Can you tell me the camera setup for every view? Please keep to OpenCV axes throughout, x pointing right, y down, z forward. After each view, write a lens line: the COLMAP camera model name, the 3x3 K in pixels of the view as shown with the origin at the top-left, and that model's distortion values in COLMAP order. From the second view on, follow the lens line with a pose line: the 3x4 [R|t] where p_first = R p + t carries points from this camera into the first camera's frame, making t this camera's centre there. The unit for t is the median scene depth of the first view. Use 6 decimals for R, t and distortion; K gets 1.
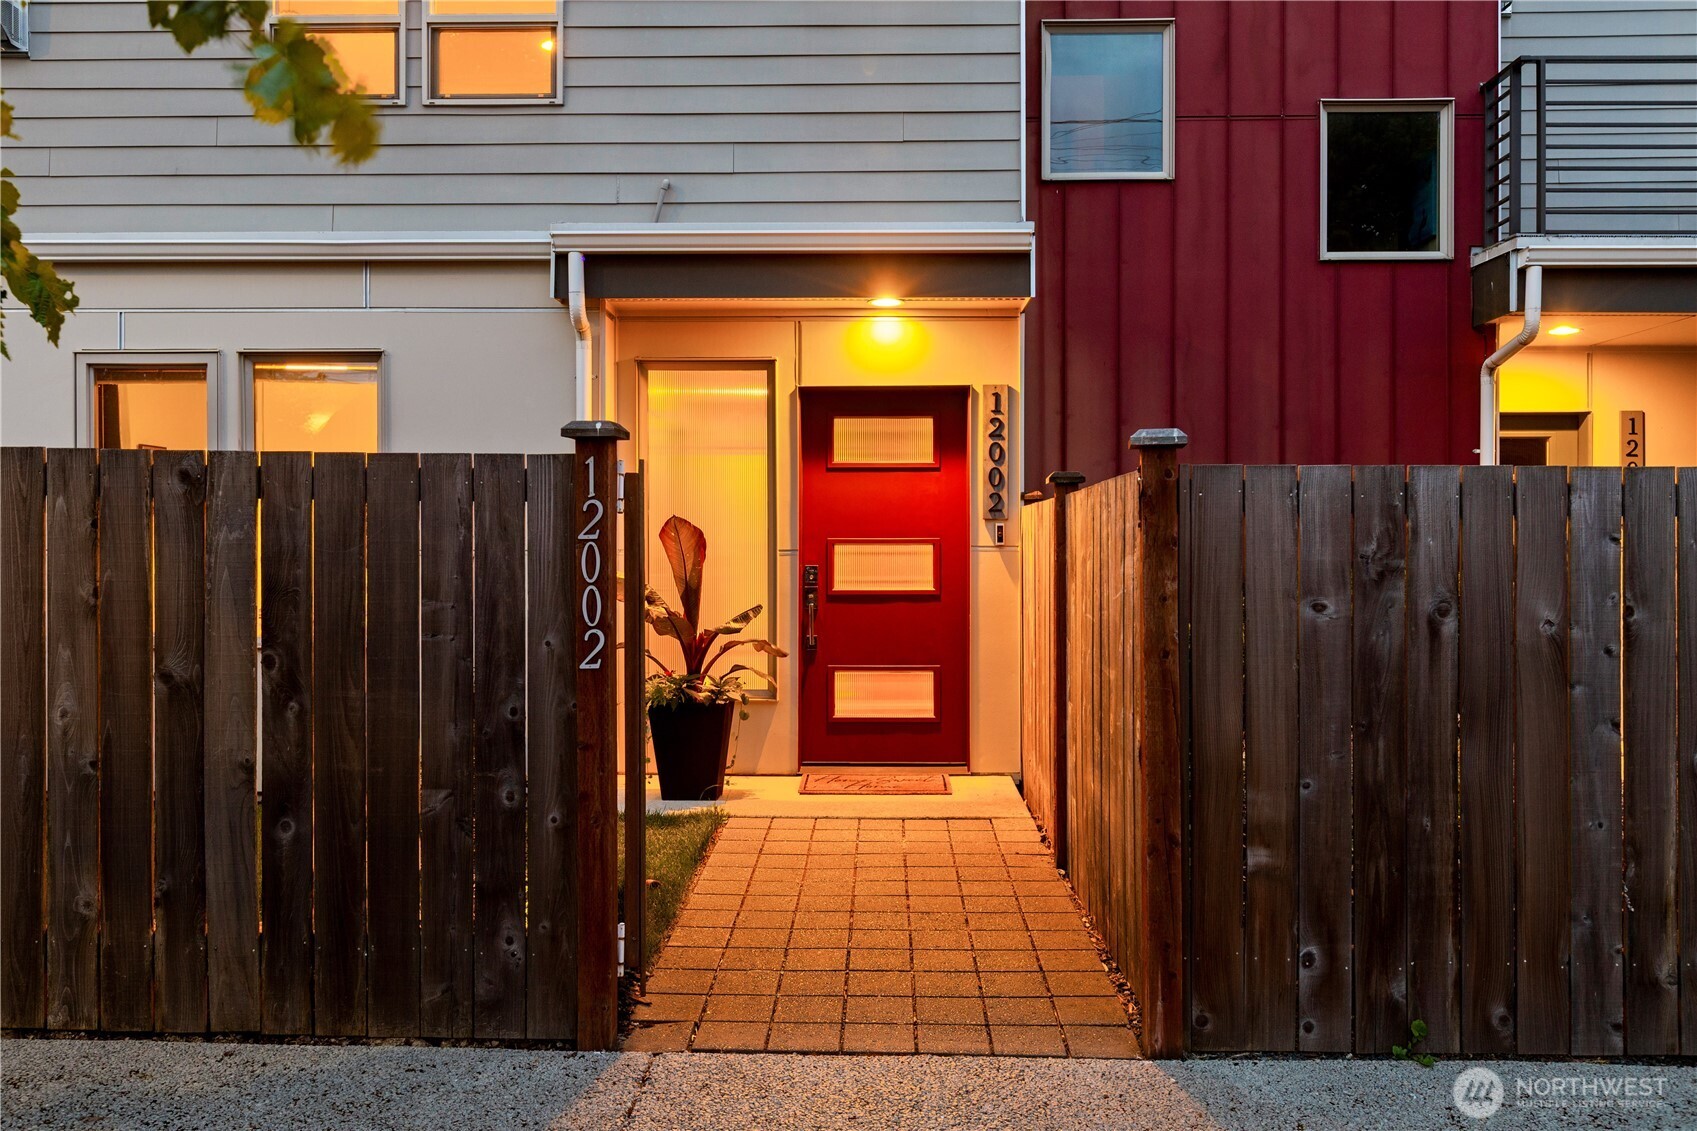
lens RADIAL K [[1318.1, 0, 846.2], [0, 1318.1, 558.6], [0, 0, 1]] dist [-0.001026, -0.001879]
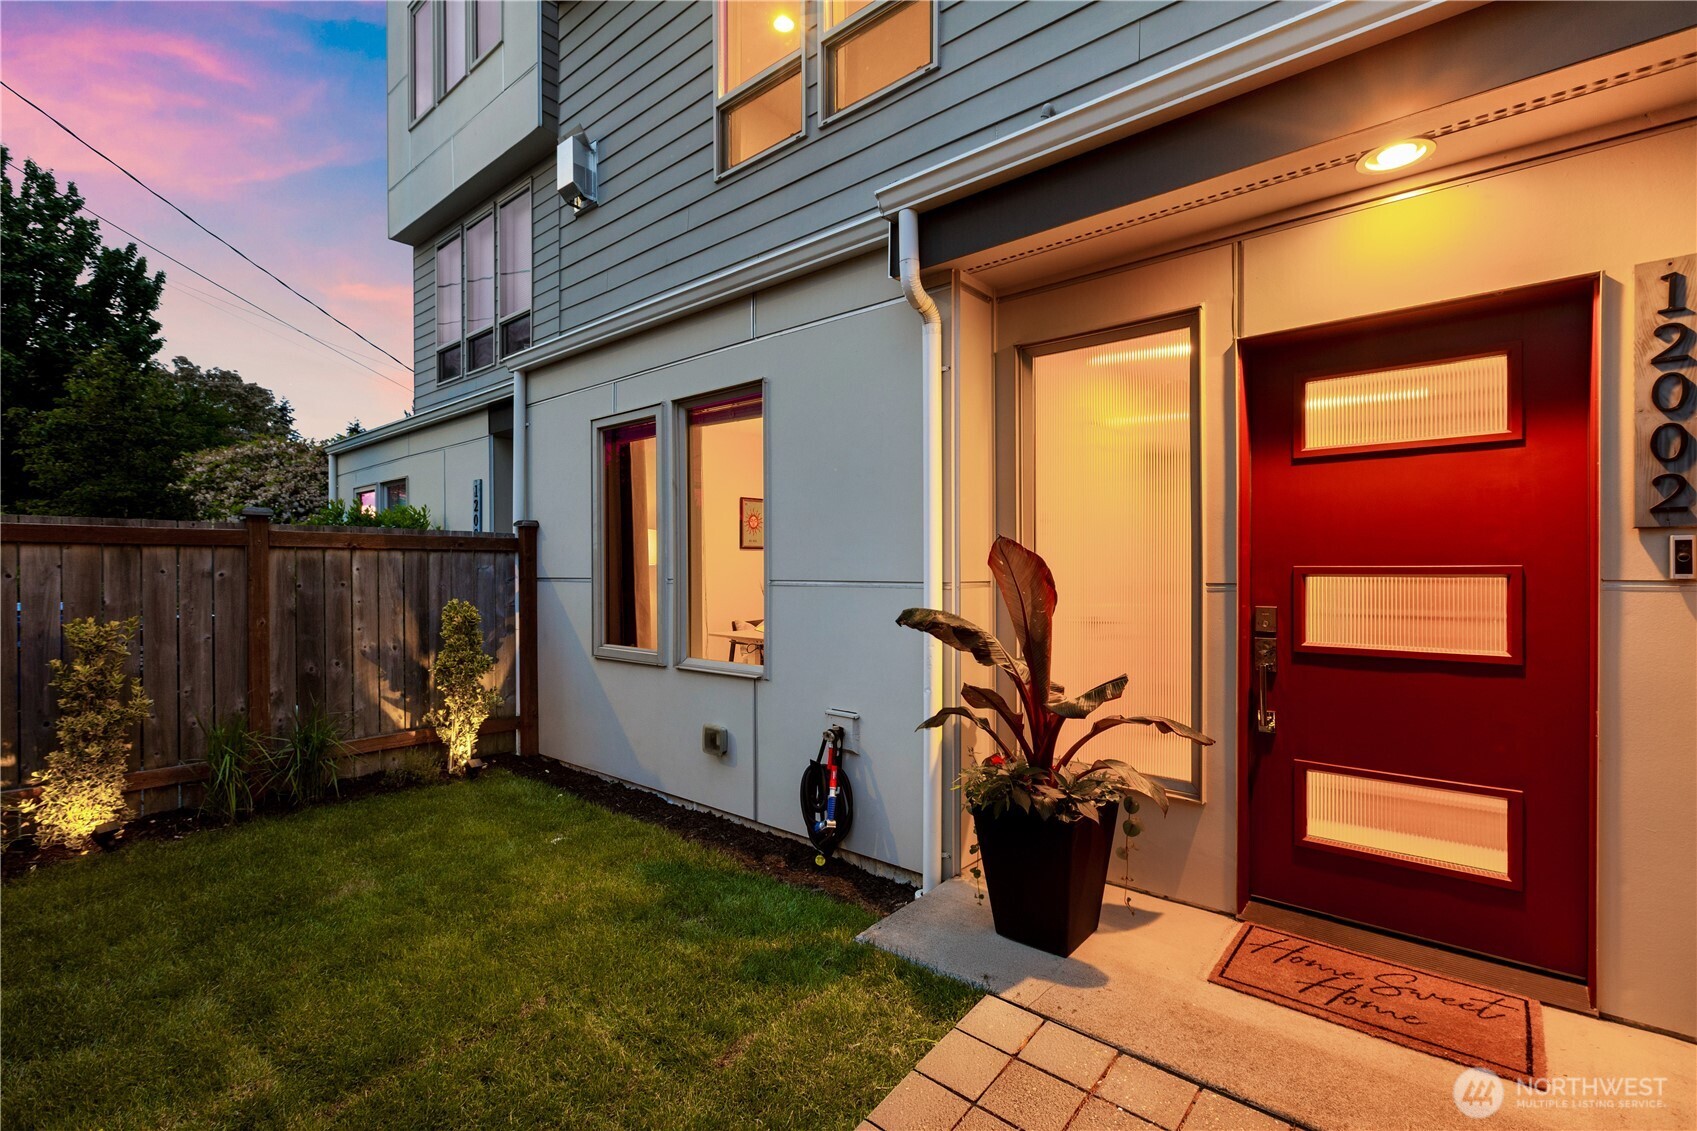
lens RADIAL K [[742.8, 0, 856.4], [0, 742.8, 572.9], [0, 0, 1]] dist [-0.002608, -0.001135]
pose [[0.768573, 0.002734, -0.639756, 0.055749], [-0.001970, 0.999996, 0.001908, -0.012723], [0.639759, -0.000206, 0.768575, 0.588445]]
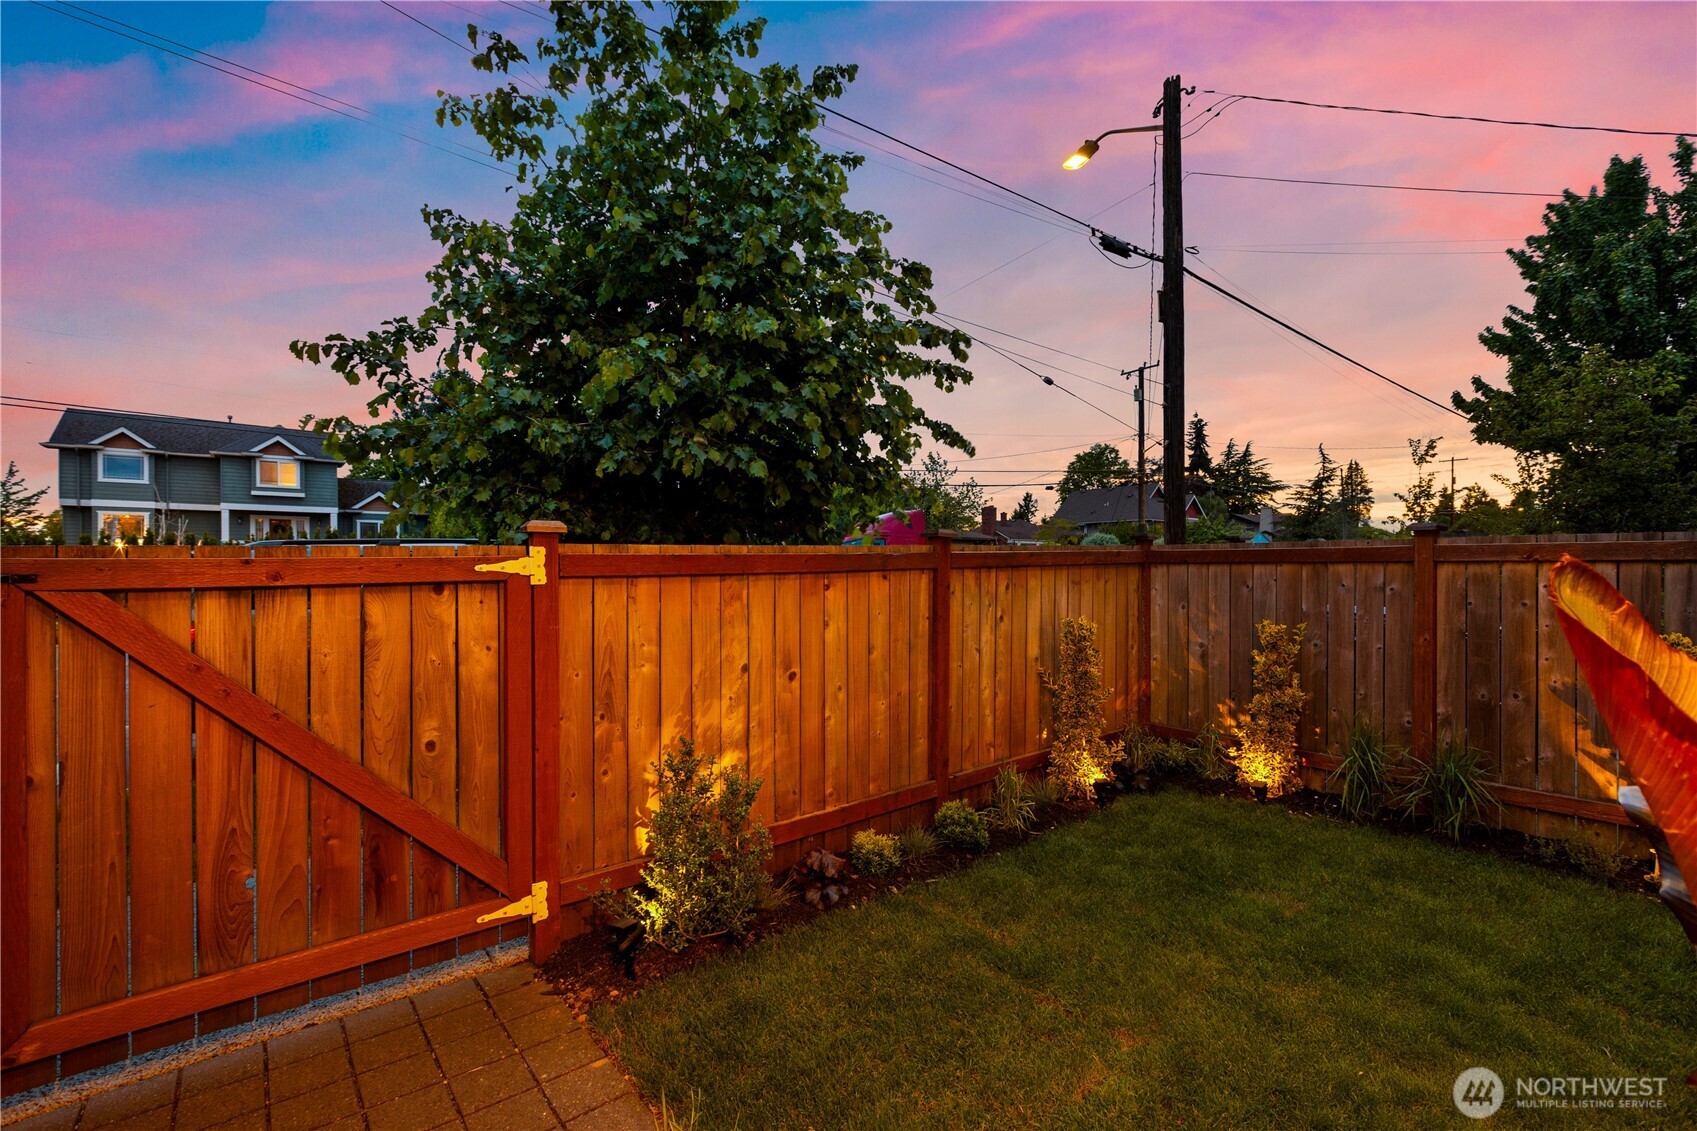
lens RADIAL K [[742.8, 0, 861.0], [0, 742.8, 576.8], [0, 0, 1]] dist [-0.002608, -0.001135]
pose [[-0.761031, -0.006218, -0.648685, 0.007190], [-0.014256, 0.999873, 0.007140, -0.020987], [0.648558, 0.014681, -0.761023, 1.121577]]
